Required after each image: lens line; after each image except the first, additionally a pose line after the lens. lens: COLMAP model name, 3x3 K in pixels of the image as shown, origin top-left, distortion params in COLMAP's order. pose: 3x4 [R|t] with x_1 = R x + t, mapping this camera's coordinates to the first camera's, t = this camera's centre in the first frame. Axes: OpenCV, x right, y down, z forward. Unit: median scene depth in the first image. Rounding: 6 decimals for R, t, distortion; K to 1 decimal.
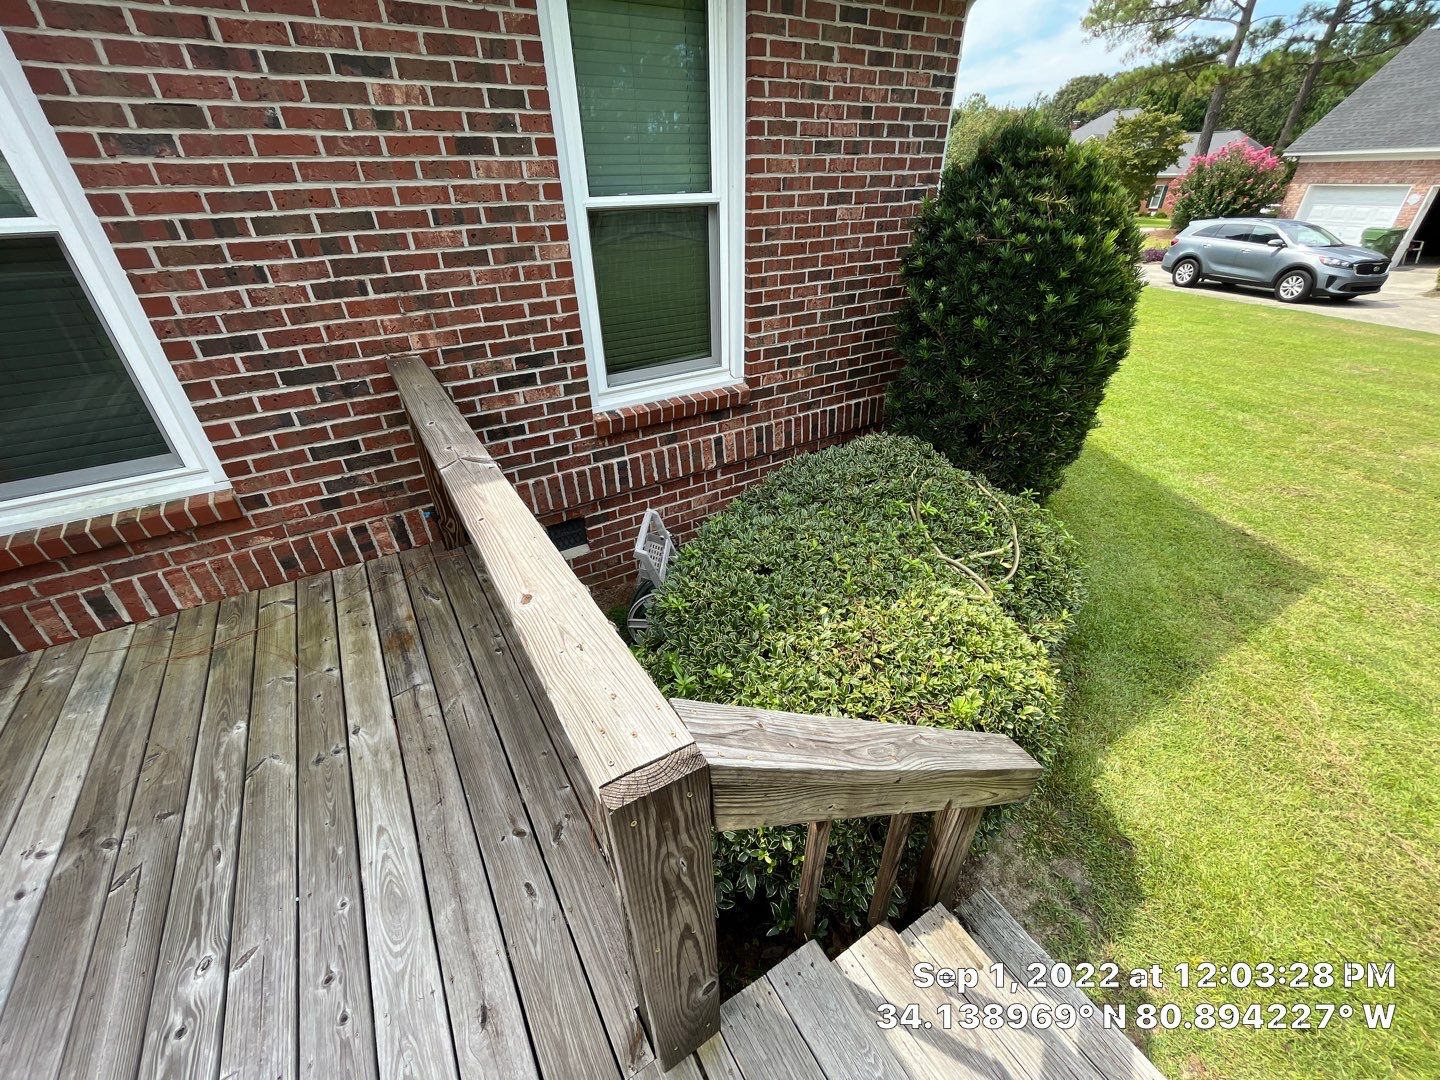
lens RADIAL K [[583.3, 0, 720.0], [0, 583.3, 540.0], [0, 0, 1]] dist [-0.002734, -0.000130]
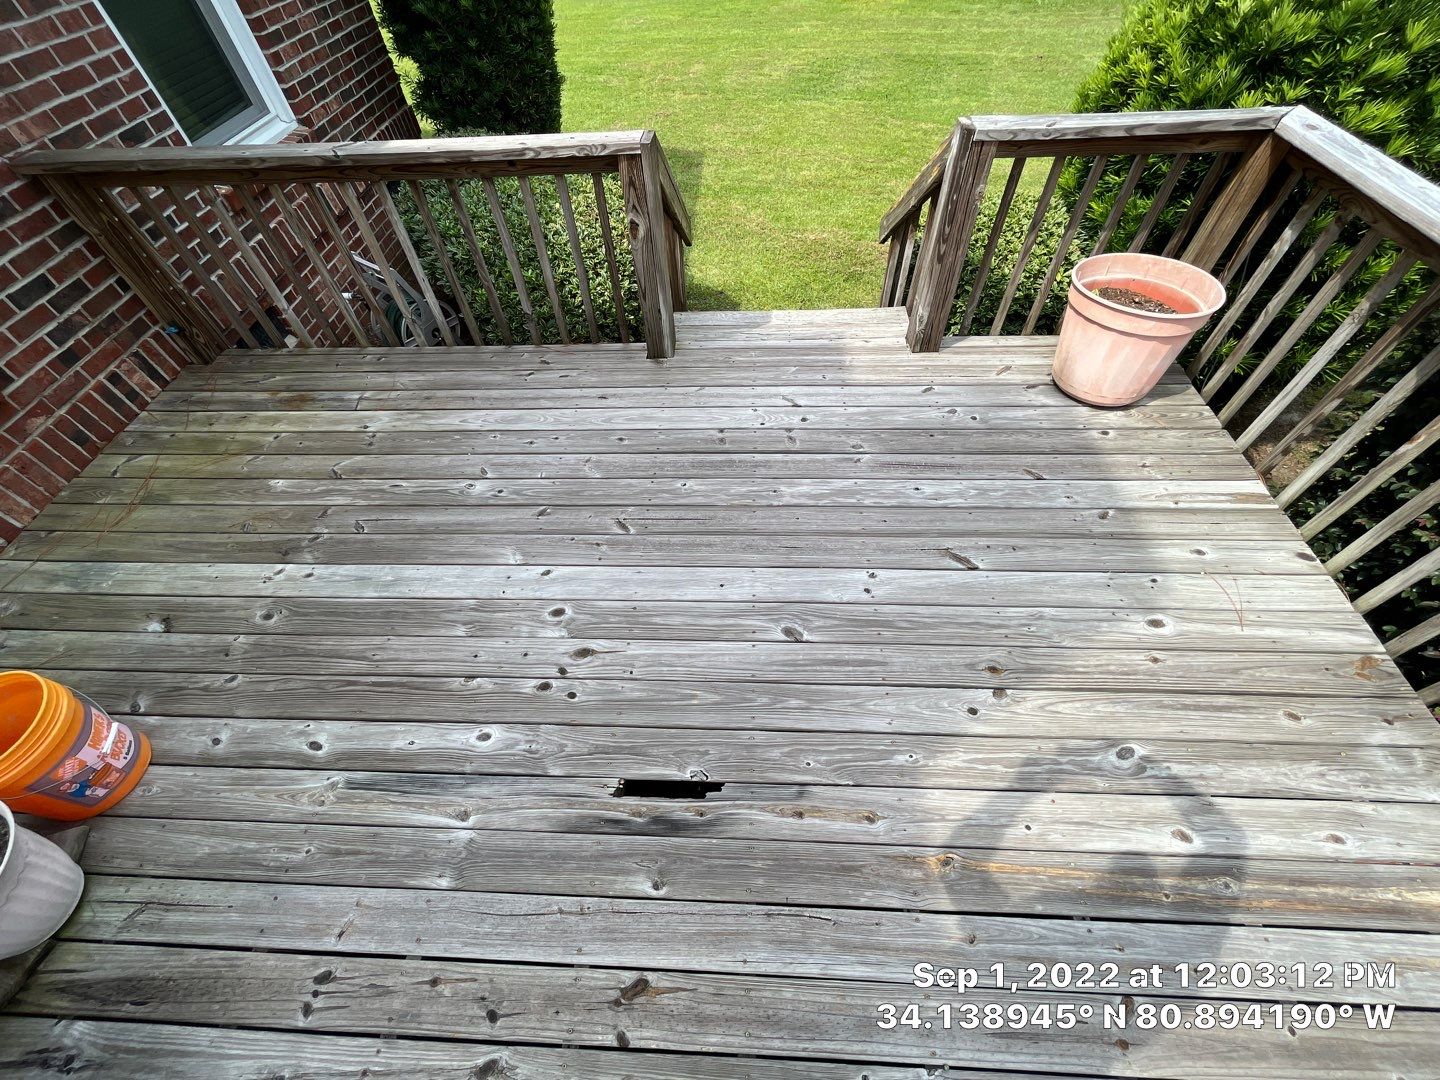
lens RADIAL K [[583.3, 0, 720.0], [0, 583.3, 540.0], [0, 0, 1]] dist [-0.002734, -0.000130]
pose [[0.554646, -0.657739, 0.509653, -0.802745], [0.464730, 0.752936, 0.465955, 0.218891], [-0.690213, -0.021589, 0.723284, -0.408735]]
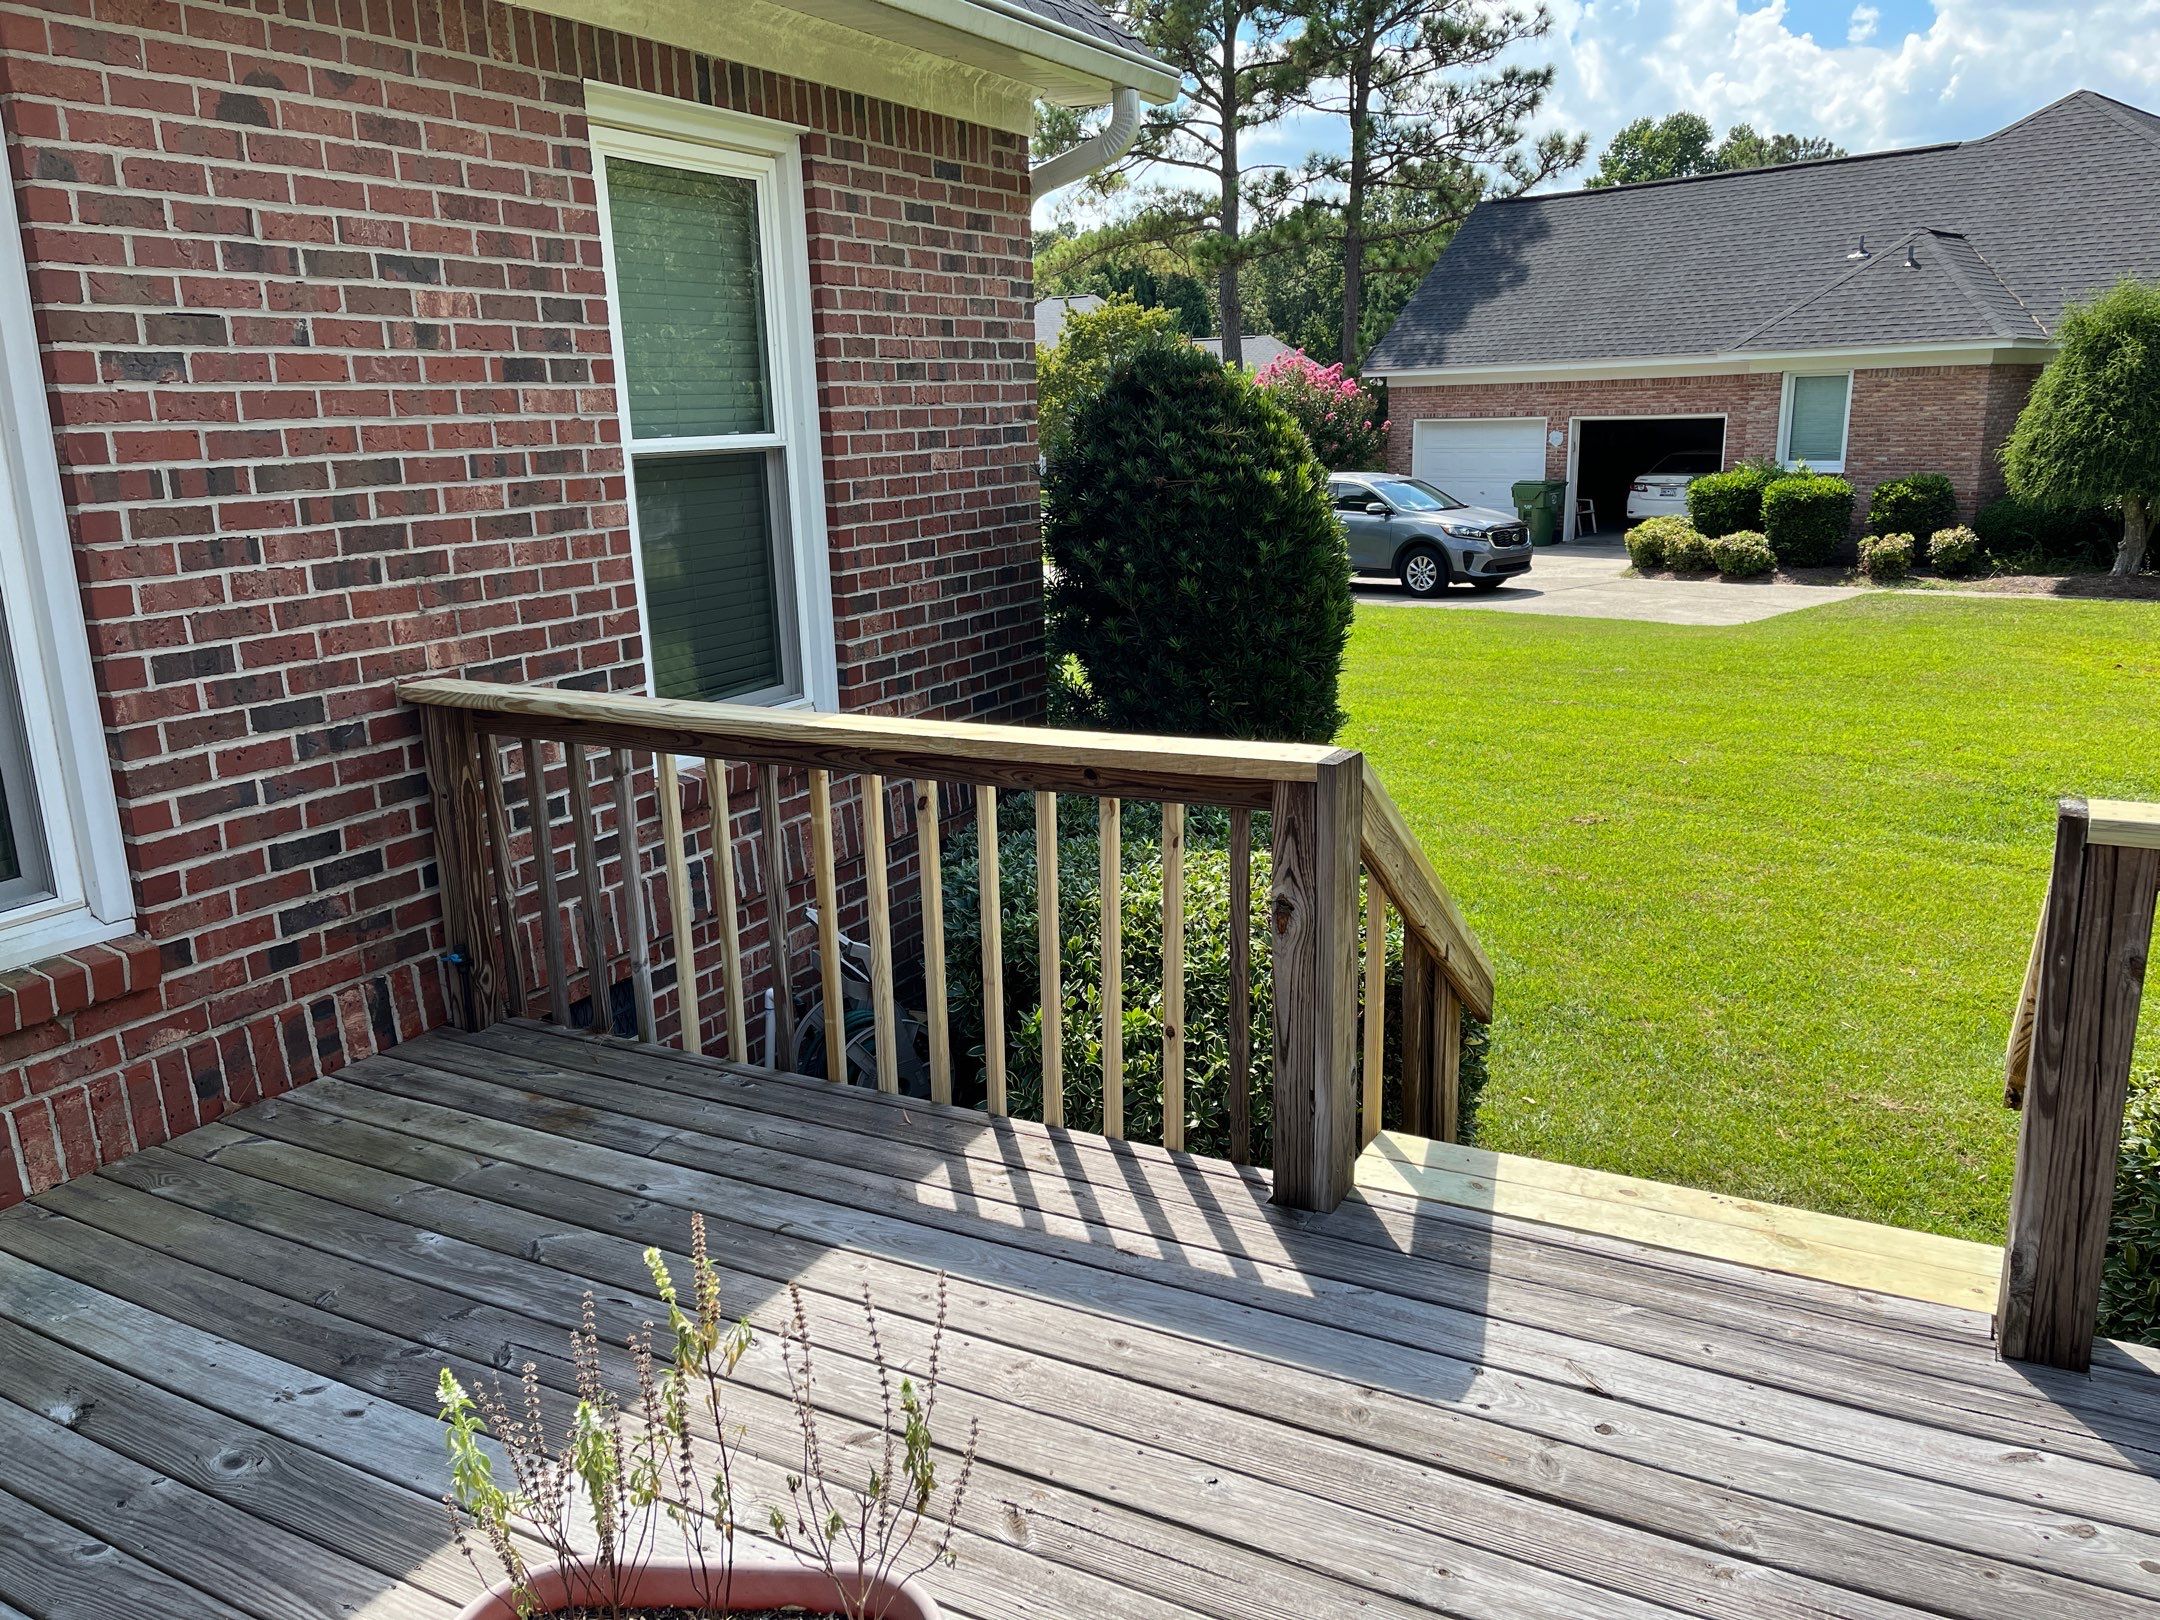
lens RADIAL K [[1627.7, 0, 1078.1], [0, 1627.7, 824.0], [0, 0, 1]] dist [0.045440, -0.043142]
pose [[0.865264, -0.132152, 0.483584, -0.796204], [0.276483, 0.930456, -0.240433, 0.404705], [-0.418180, 0.341741, 0.841628, -0.622805]]
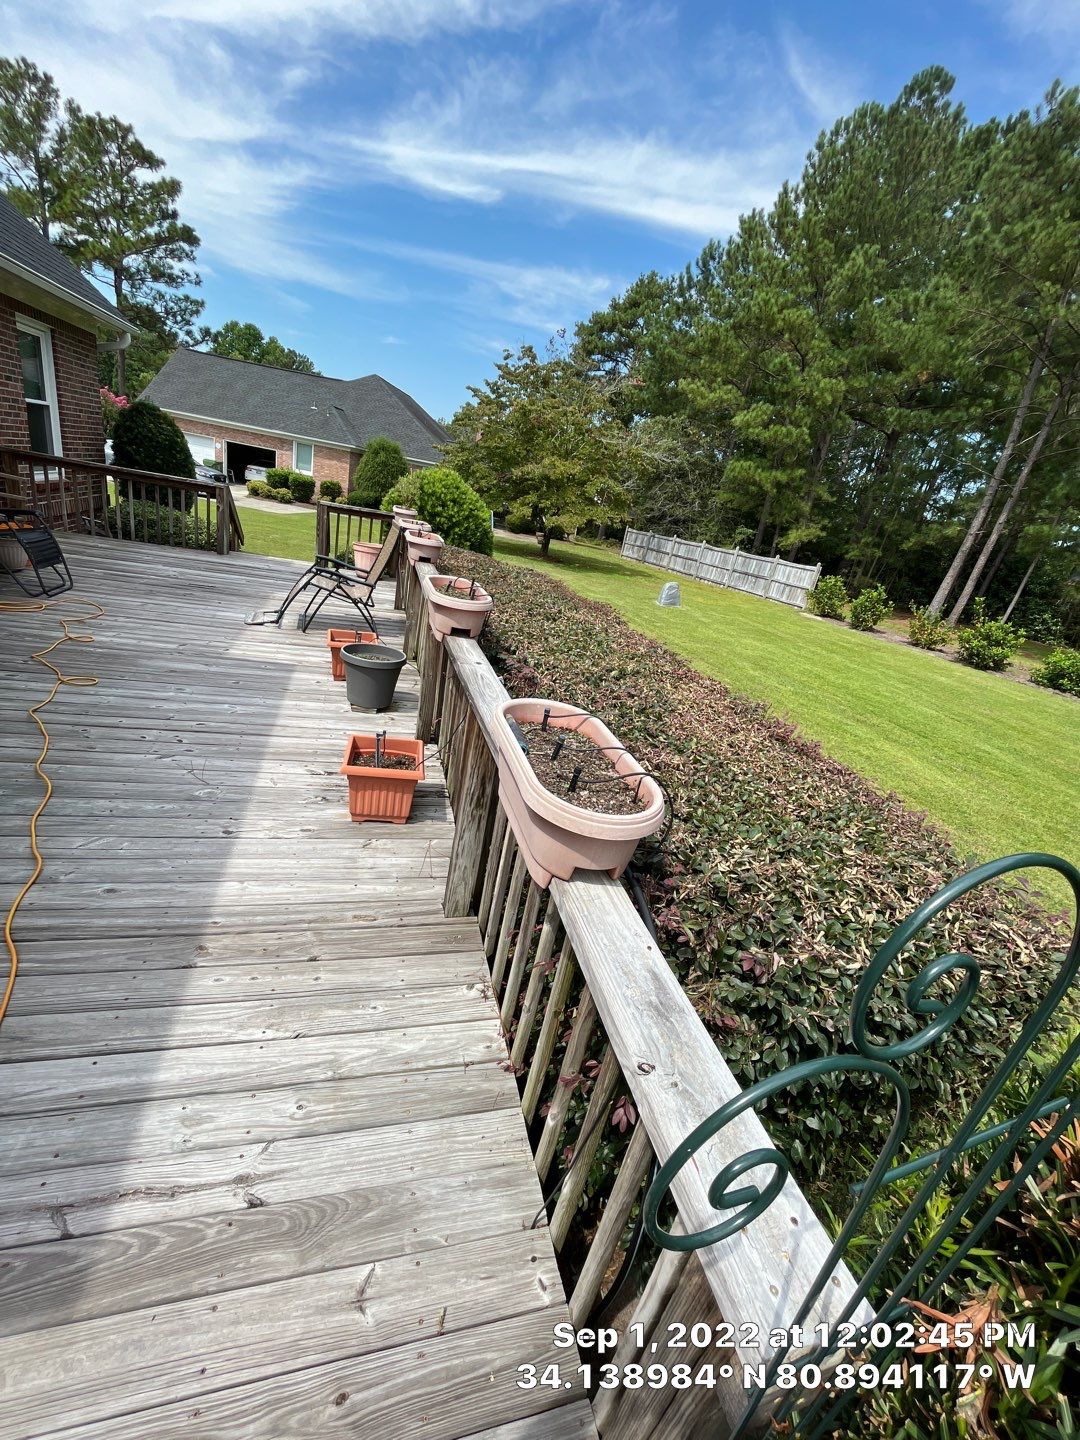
lens RADIAL K [[583.3, 0, 540.0], [0, 583.3, 720.0], [0, 0, 1]] dist [-0.002734, -0.000130]
pose [[0.273359, -0.288198, 0.917724, -2.779277], [0.340789, 0.921196, 0.187779, 1.256902], [-0.899521, 0.261419, 0.350032, -1.957082]]
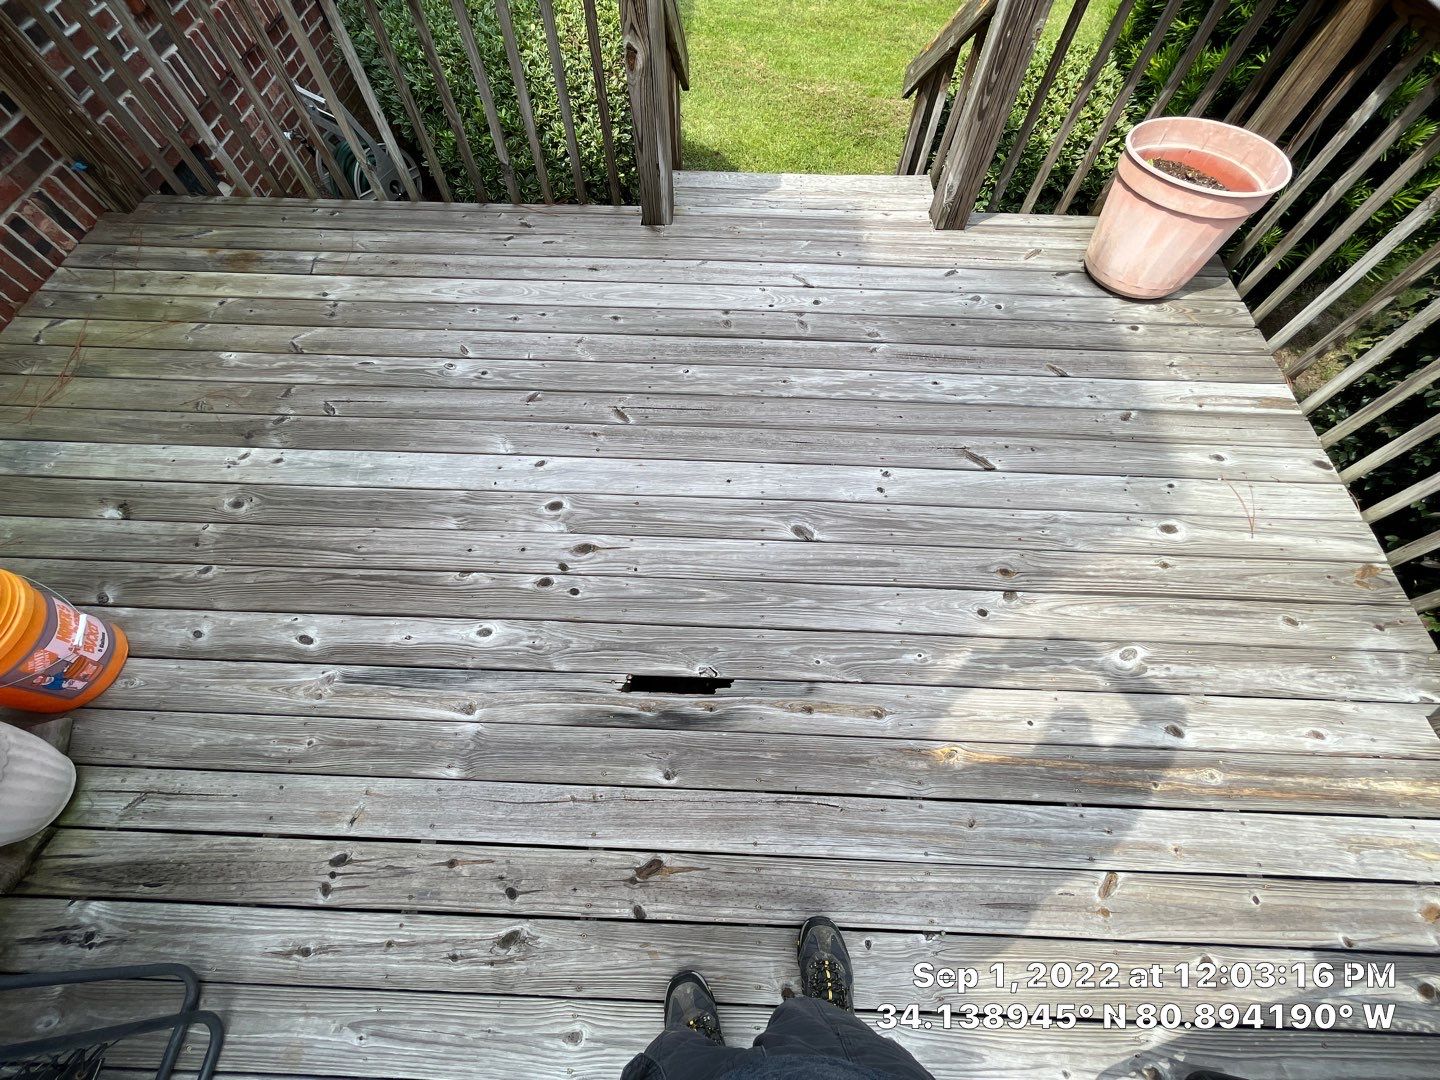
lens RADIAL K [[583.3, 0, 720.0], [0, 583.3, 540.0], [0, 0, 1]] dist [-0.002734, -0.000130]
pose [[0.549779, -0.726131, 0.412890, -0.809914], [0.427235, 0.669189, 0.607993, 0.224804], [-0.717784, -0.157861, 0.678135, -0.351424]]
